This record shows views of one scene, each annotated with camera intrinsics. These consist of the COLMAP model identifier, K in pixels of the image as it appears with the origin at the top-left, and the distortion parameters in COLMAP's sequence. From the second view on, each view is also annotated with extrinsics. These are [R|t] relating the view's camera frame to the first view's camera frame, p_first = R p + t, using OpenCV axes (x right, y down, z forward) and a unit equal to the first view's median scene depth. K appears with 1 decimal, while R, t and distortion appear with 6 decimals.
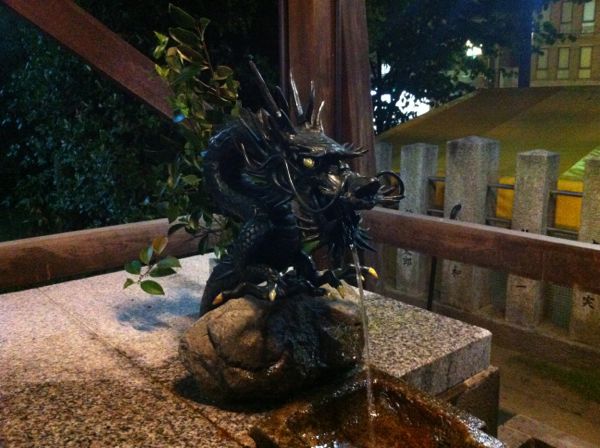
lens RADIAL K [[571.4, 0, 300.0], [0, 571.4, 224.0], [0, 0, 1]] dist [0.098479, -0.230861]
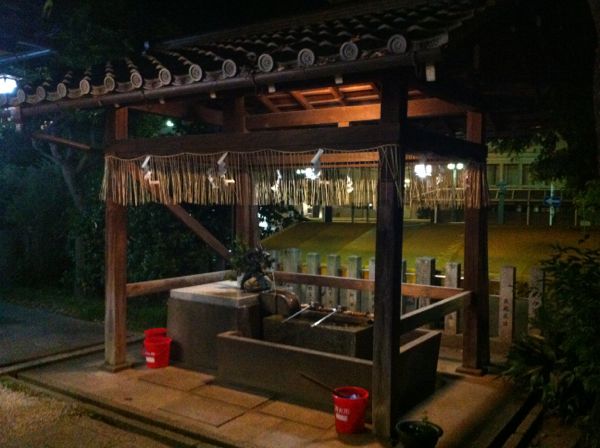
lens RADIAL K [[571.4, 0, 300.0], [0, 571.4, 224.0], [0, 0, 1]] dist [0.098479, -0.230861]
pose [[0.961458, -0.000721, 0.274951, -0.461809], [0.048715, 0.984623, -0.167766, 0.216711], [-0.270602, 0.174694, 0.946708, -1.803223]]
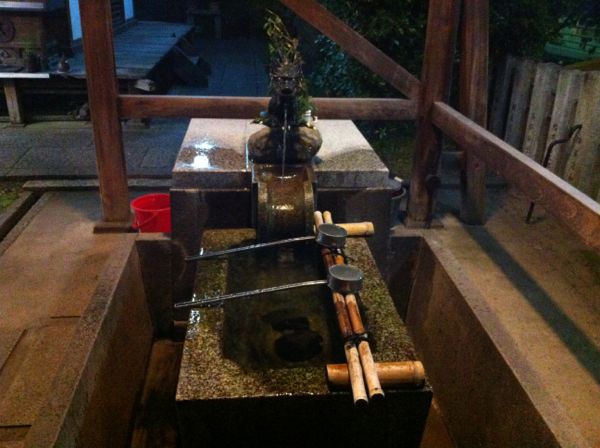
lens RADIAL K [[571.4, 0, 300.0], [0, 571.4, 224.0], [0, 0, 1]] dist [0.098479, -0.230861]
pose [[0.817687, 0.246731, -0.520107, 0.517246], [-0.148424, 0.963306, 0.223633, -0.018278], [0.556200, -0.105665, 0.824304, -0.397221]]
